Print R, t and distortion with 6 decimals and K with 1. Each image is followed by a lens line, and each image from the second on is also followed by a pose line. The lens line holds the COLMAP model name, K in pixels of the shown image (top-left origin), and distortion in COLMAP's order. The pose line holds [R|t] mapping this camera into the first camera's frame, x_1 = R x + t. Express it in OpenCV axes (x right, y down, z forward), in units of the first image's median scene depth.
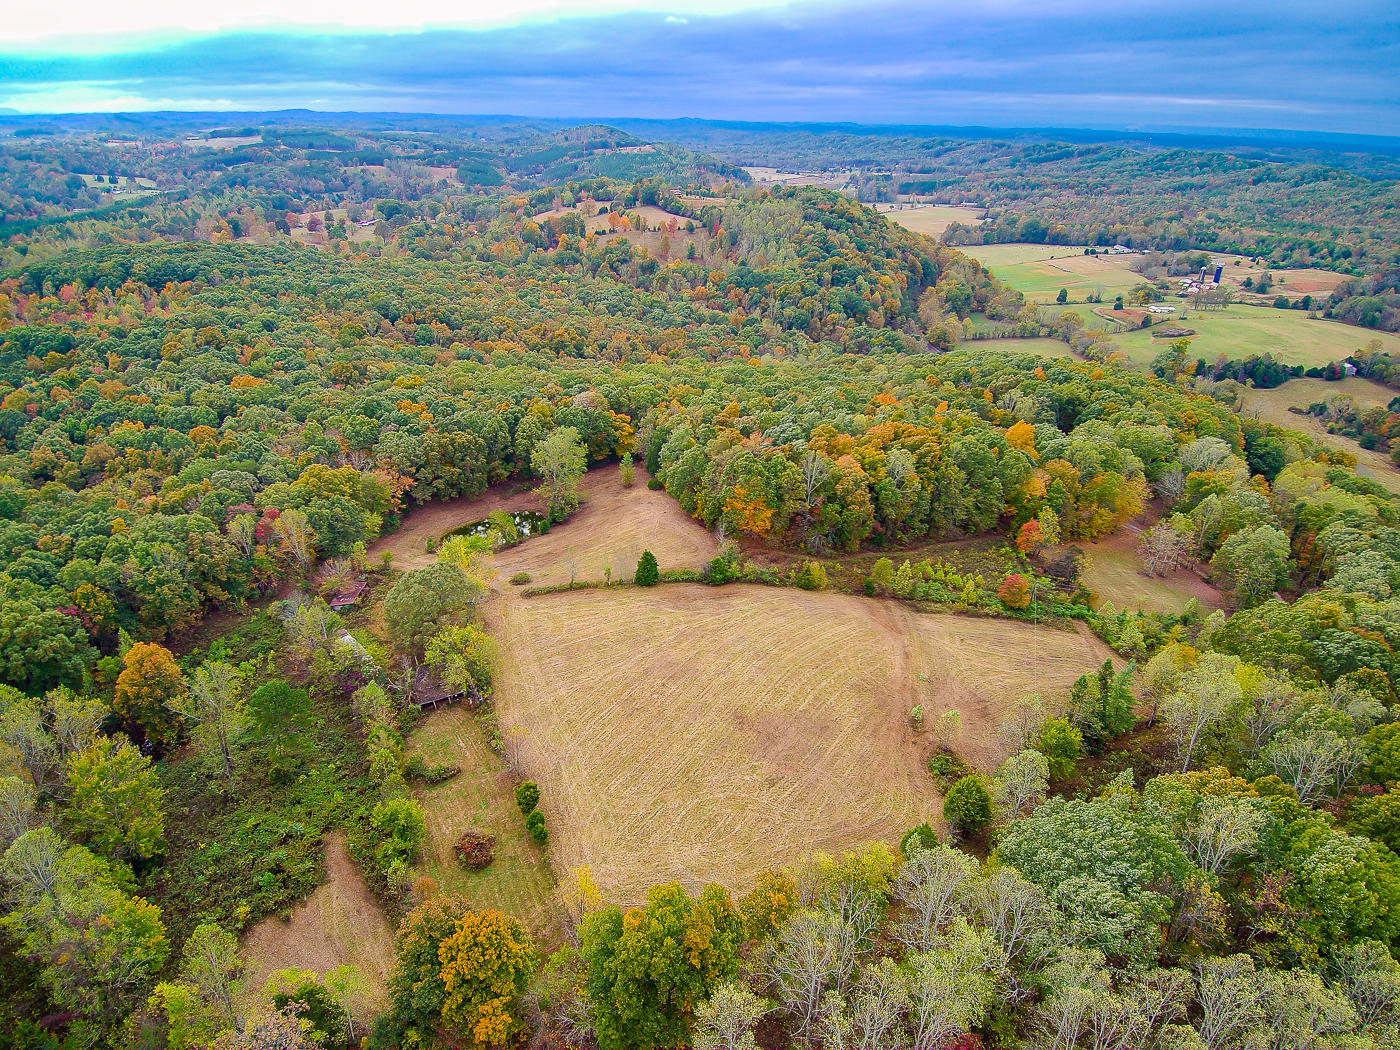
lens RADIAL K [[844.1, 0, 701.4], [0, 844.1, 533.3], [0, 0, 1]] dist [0.073111, -0.097482]
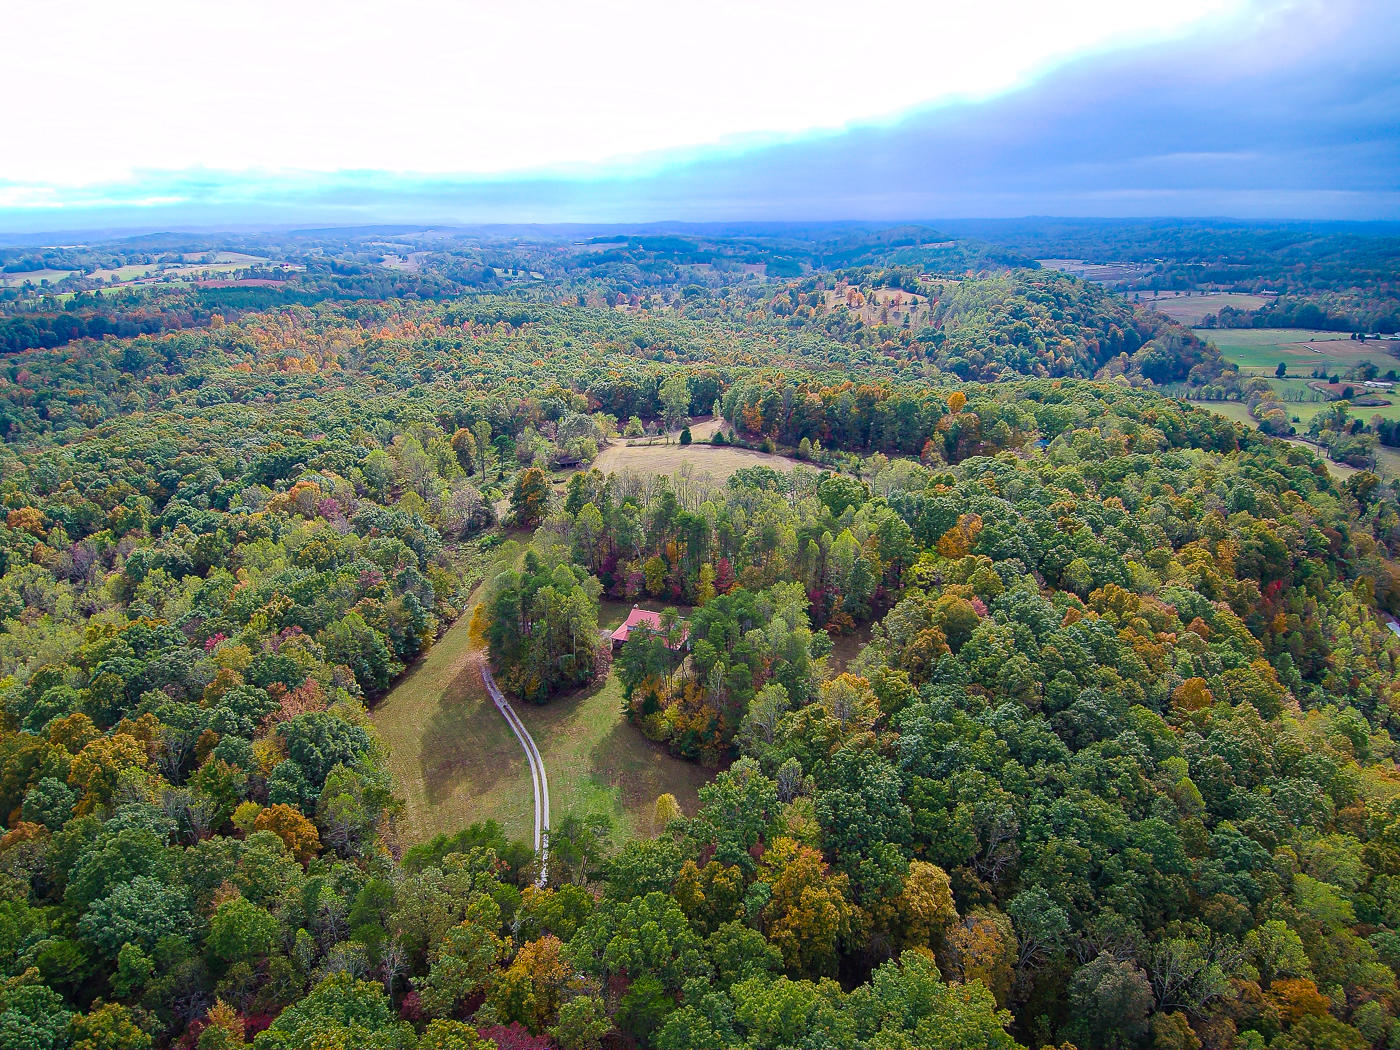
lens RADIAL K [[844.1, 0, 707.4], [0, 844.1, 538.4], [0, 0, 1]] dist [0.073111, -0.097482]
pose [[0.933966, 0.099402, -0.343259, 0.156573], [-0.132352, 0.988446, -0.073877, 0.096132], [0.331950, 0.114429, 0.936331, -0.180761]]
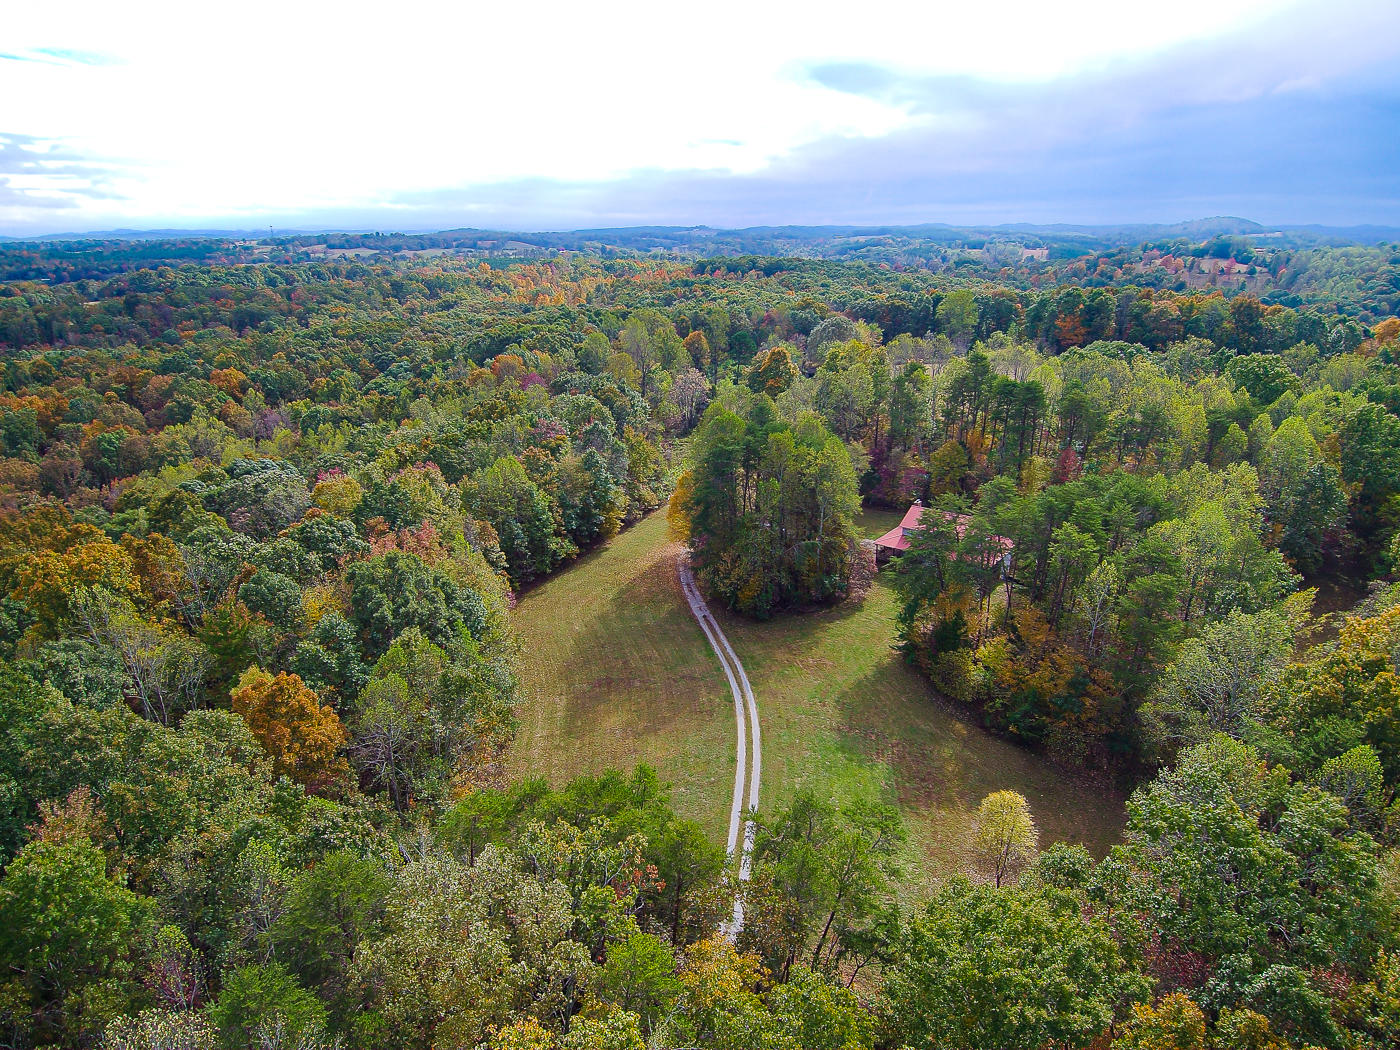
lens RADIAL K [[844.1, 0, 694.8], [0, 844.1, 542.9], [0, 0, 1]] dist [0.073111, -0.097482]
pose [[0.788240, 0.185801, -0.586648, 0.113647], [-0.246398, 0.968866, -0.024213, 0.122853], [0.563885, 0.163634, 0.809480, -0.100953]]
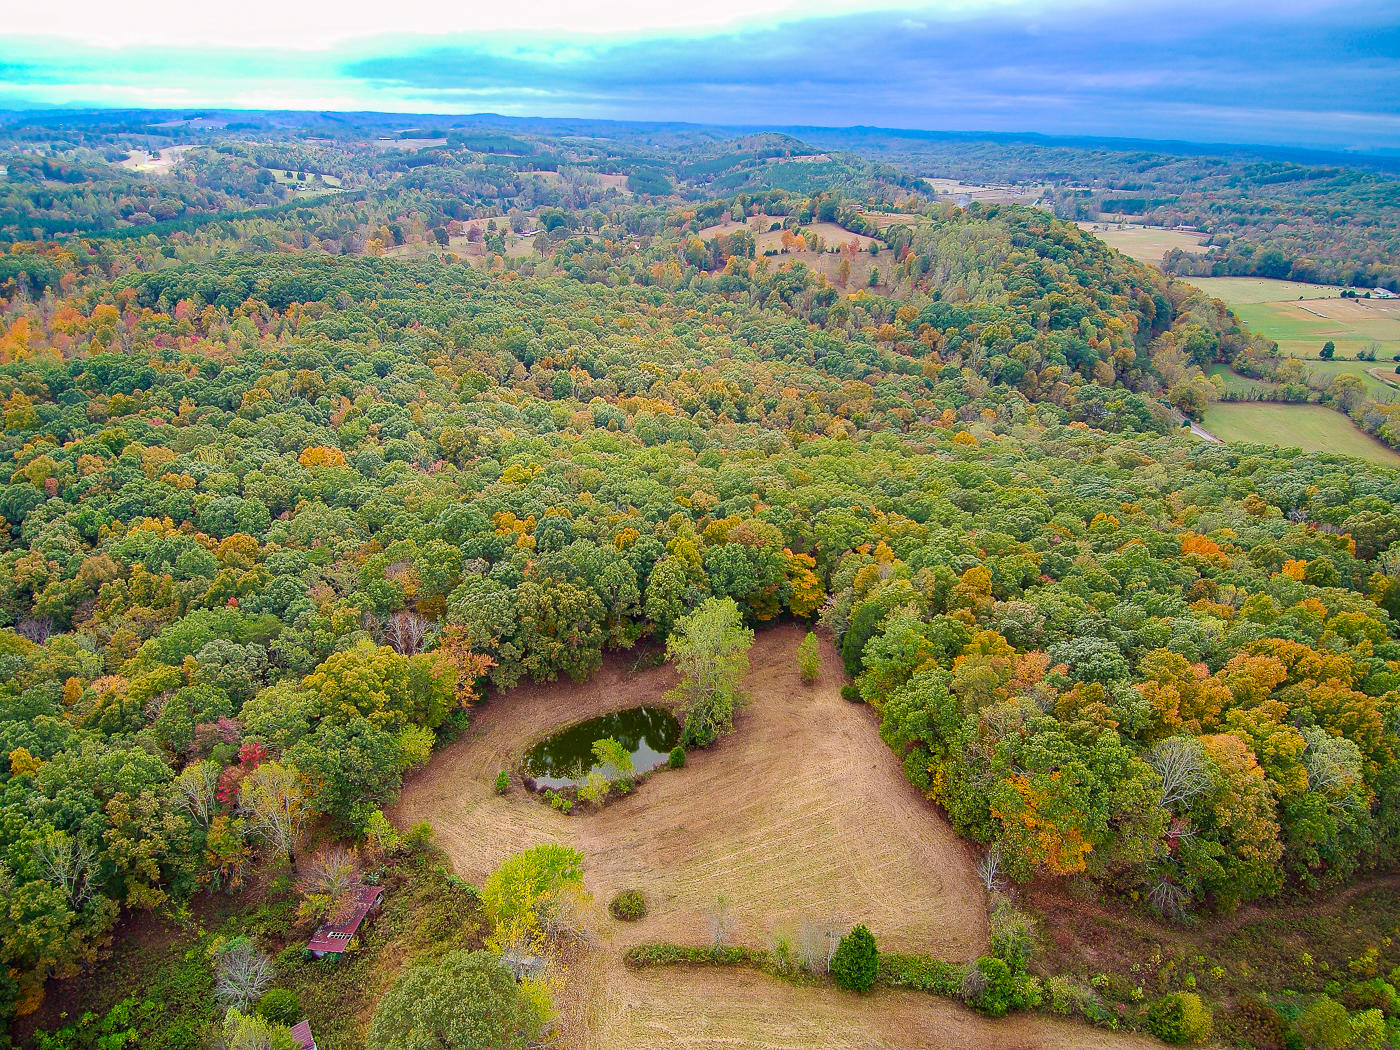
lens RADIAL K [[844.1, 0, 694.7], [0, 844.1, 532.3], [0, 0, 1]] dist [0.073111, -0.097482]
pose [[0.982227, 0.089722, -0.164864, -0.023516], [-0.091083, 0.995843, -0.000700, -0.050497], [0.164115, 0.015704, 0.986316, 0.104537]]
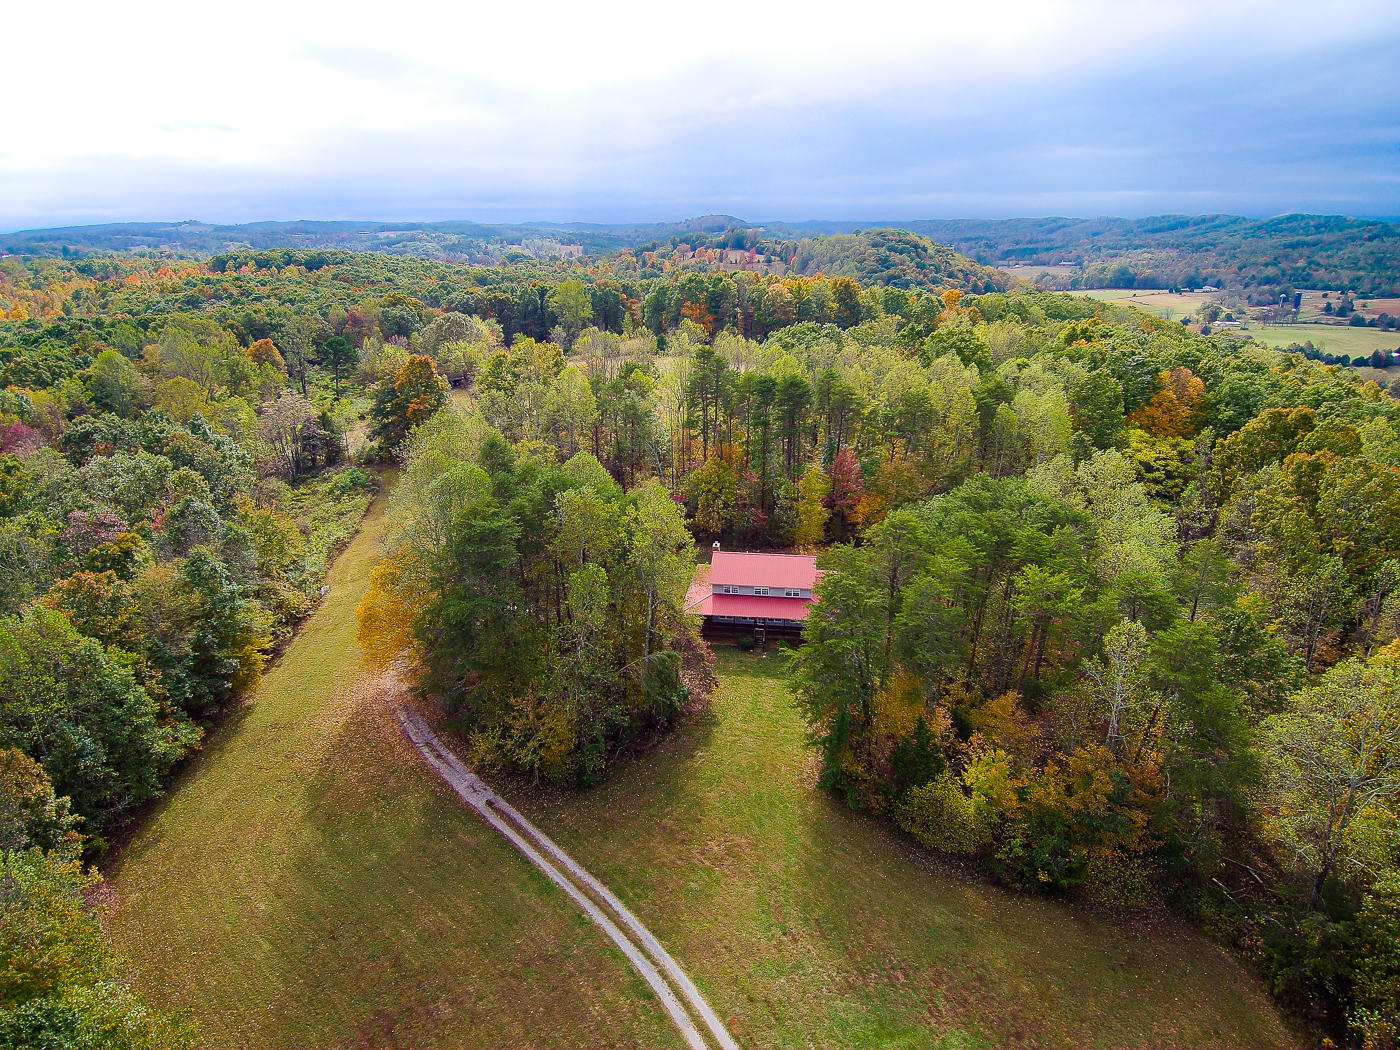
lens RADIAL K [[844.1, 0, 703.9], [0, 844.1, 531.8], [0, 0, 1]] dist [0.073111, -0.097482]
pose [[0.989901, 0.019798, -0.140372, 0.065482], [-0.034587, 0.994006, -0.103707, 0.111394], [0.137478, 0.107515, 0.984652, -0.067146]]
